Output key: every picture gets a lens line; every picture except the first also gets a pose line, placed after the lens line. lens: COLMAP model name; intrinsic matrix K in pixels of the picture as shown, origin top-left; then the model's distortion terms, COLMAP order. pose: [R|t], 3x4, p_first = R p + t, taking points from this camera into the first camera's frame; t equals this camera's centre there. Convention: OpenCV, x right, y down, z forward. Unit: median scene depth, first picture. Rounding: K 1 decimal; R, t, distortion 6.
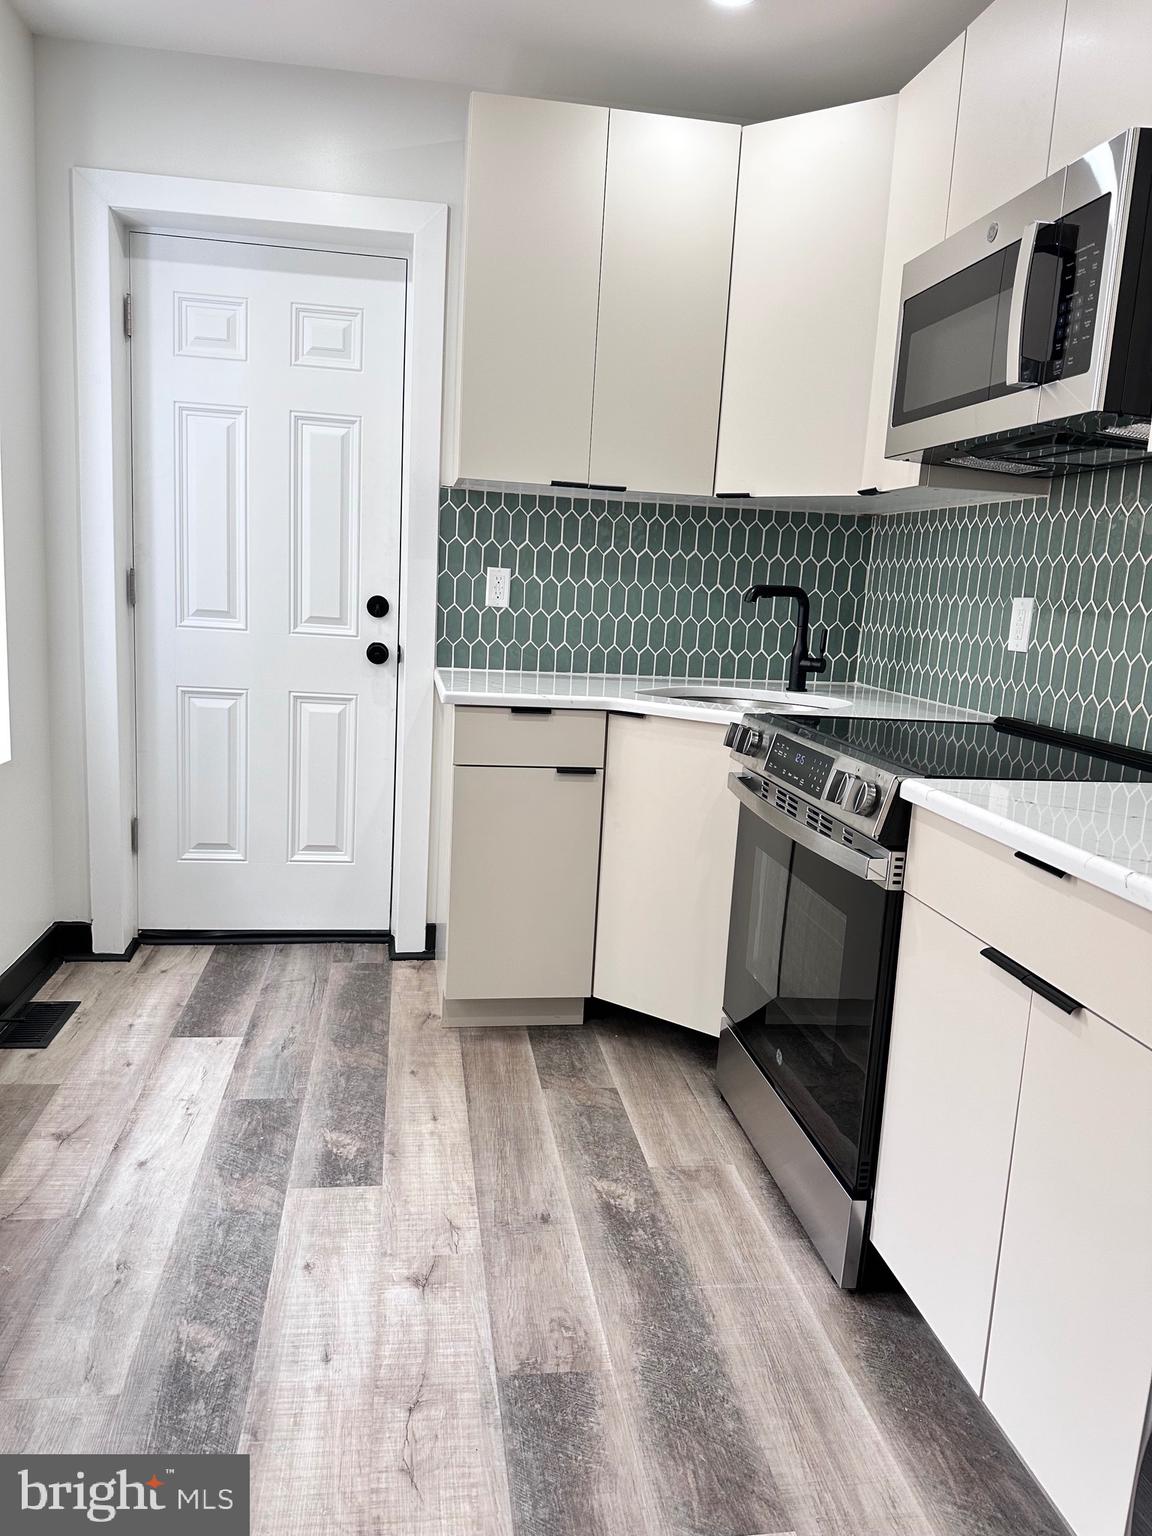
lens RADIAL K [[1087.3, 0, 568.0], [0, 1087.3, 771.4], [0, 0, 1]] dist [0.056068, -0.067862]
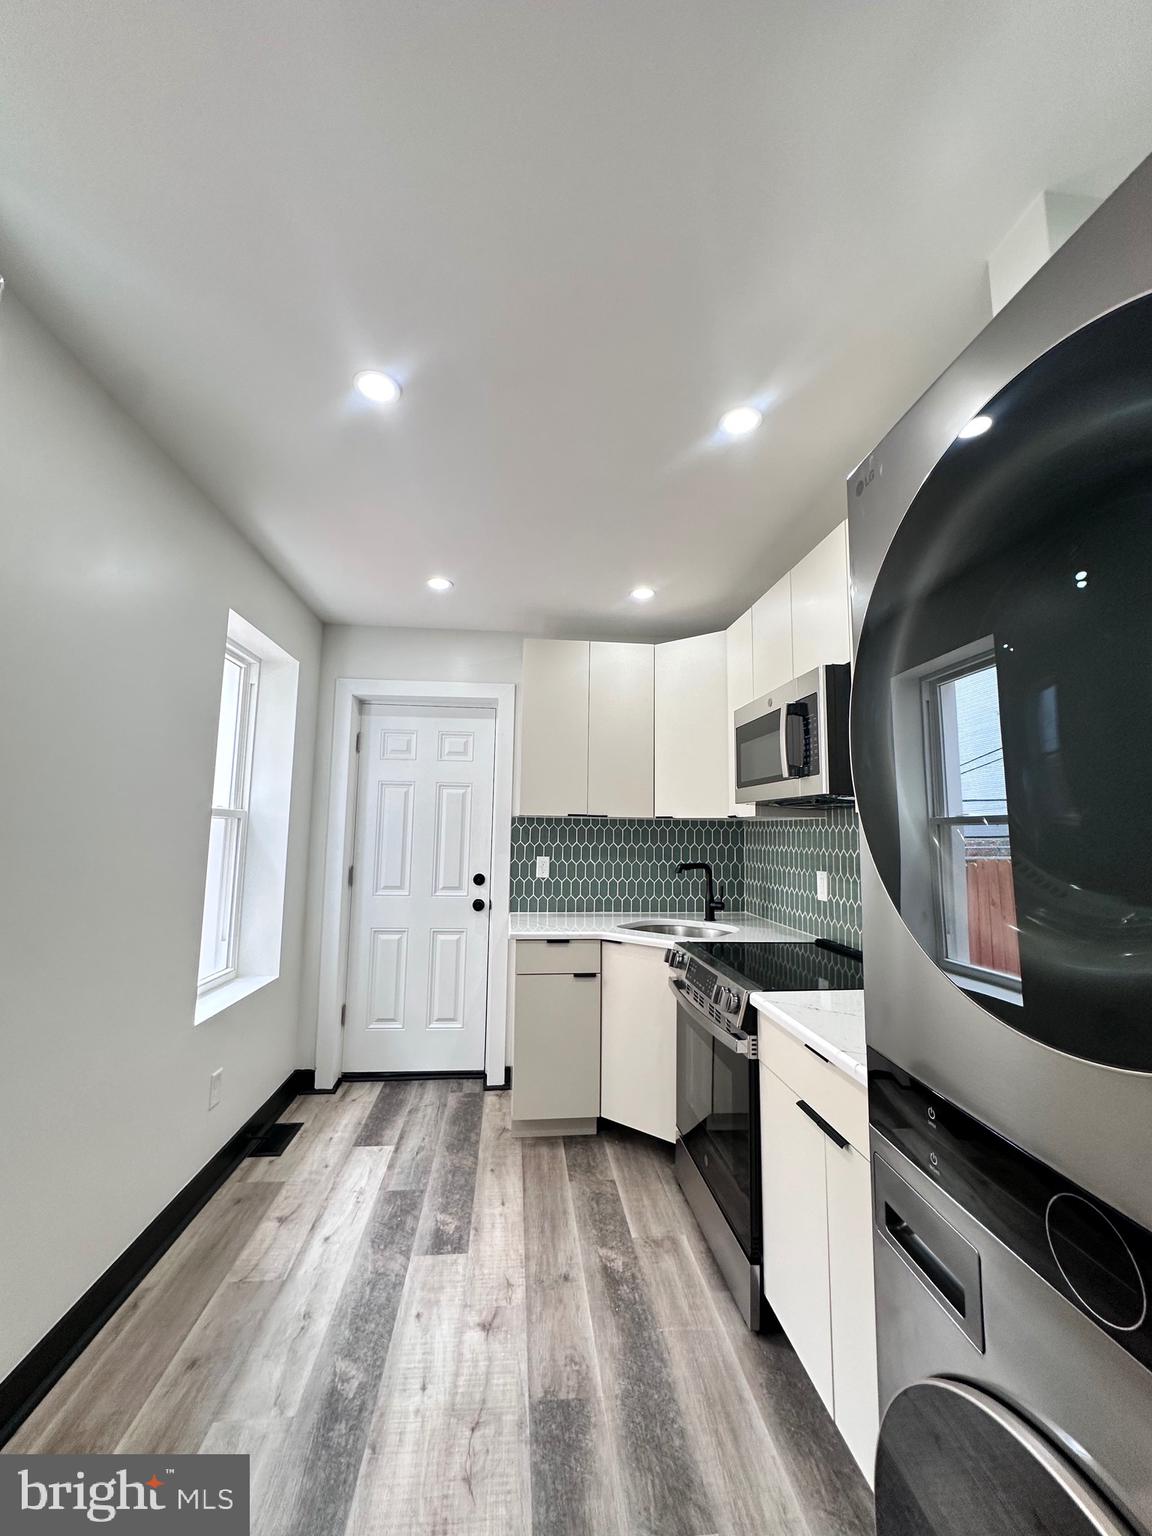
lens RADIAL K [[614.1, 0, 573.4], [0, 614.1, 768.0], [0, 0, 1]] dist [-0.002209, 0.000613]
pose [[0.998081, -0.044114, -0.043445, 0.059910], [0.030488, 0.960884, -0.275267, -0.063372], [0.053889, 0.273415, 0.960386, -0.072898]]
